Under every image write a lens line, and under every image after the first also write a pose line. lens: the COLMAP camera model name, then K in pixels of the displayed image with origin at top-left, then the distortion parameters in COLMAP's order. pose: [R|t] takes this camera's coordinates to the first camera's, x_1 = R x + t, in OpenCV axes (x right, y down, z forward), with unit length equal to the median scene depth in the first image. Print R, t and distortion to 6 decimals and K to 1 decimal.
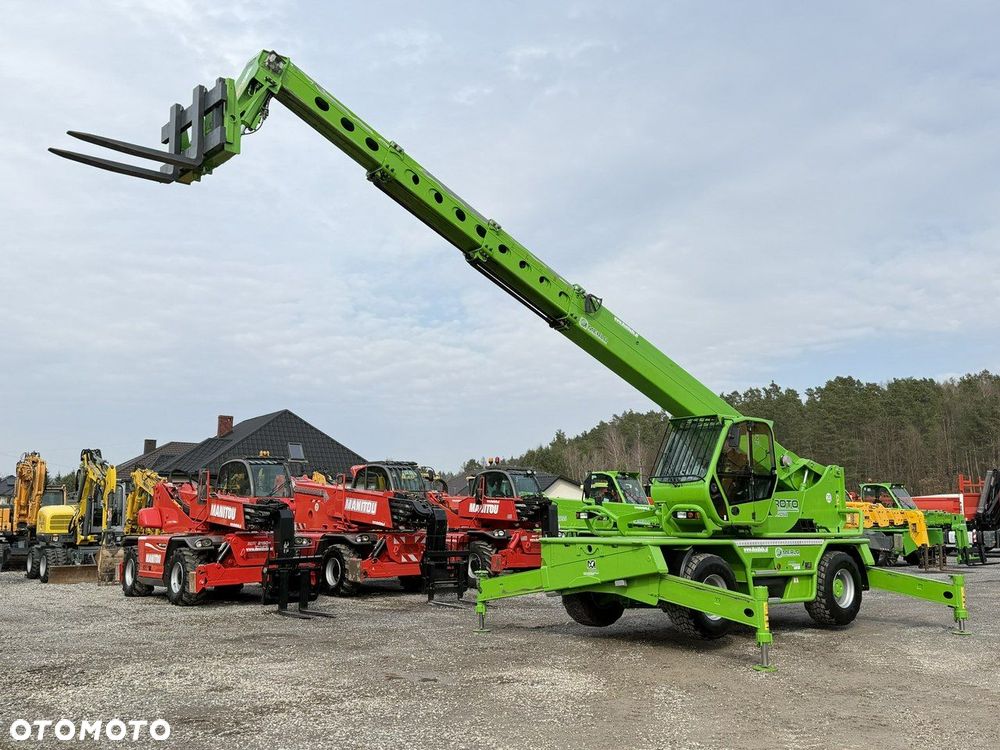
lens RADIAL K [[918.1, 0, 500.0], [0, 918.1, 375.0], [0, 0, 1]] dist [0.145062, -0.251951]
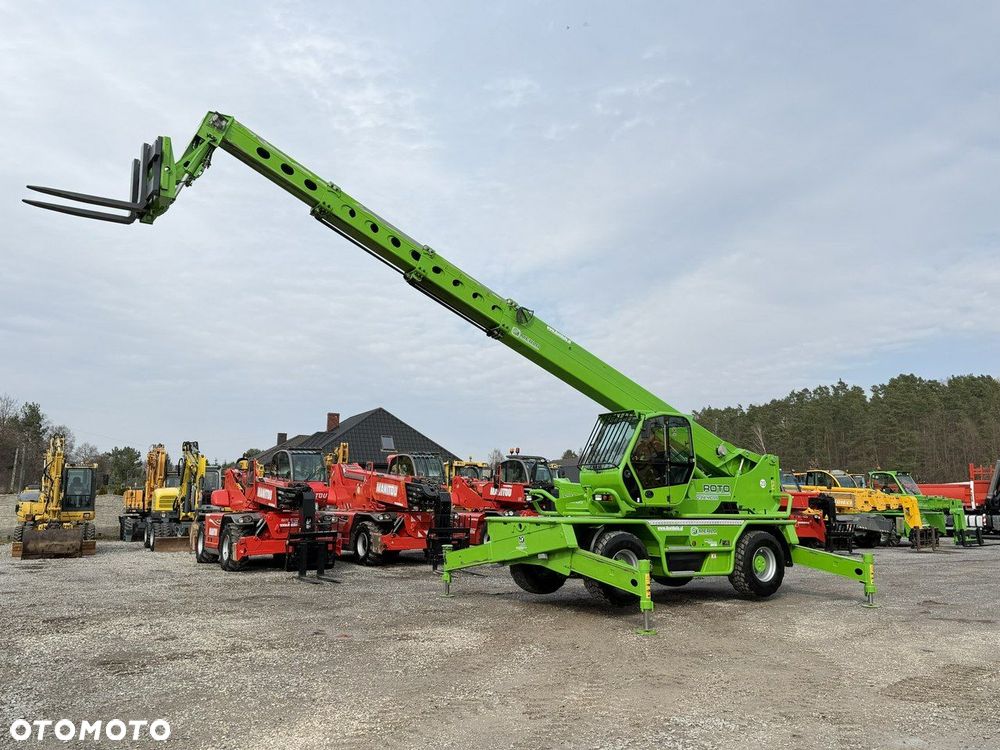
lens RADIAL K [[800.7, 0, 506.8], [0, 800.7, 379.2], [0, 0, 1]] dist [0.158136, -0.287954]
pose [[0.993534, -0.010545, -0.113041, 0.173334], [0.010940, 0.999936, 0.002883, 0.000013], [0.113003, -0.004101, 0.993586, -0.005615]]
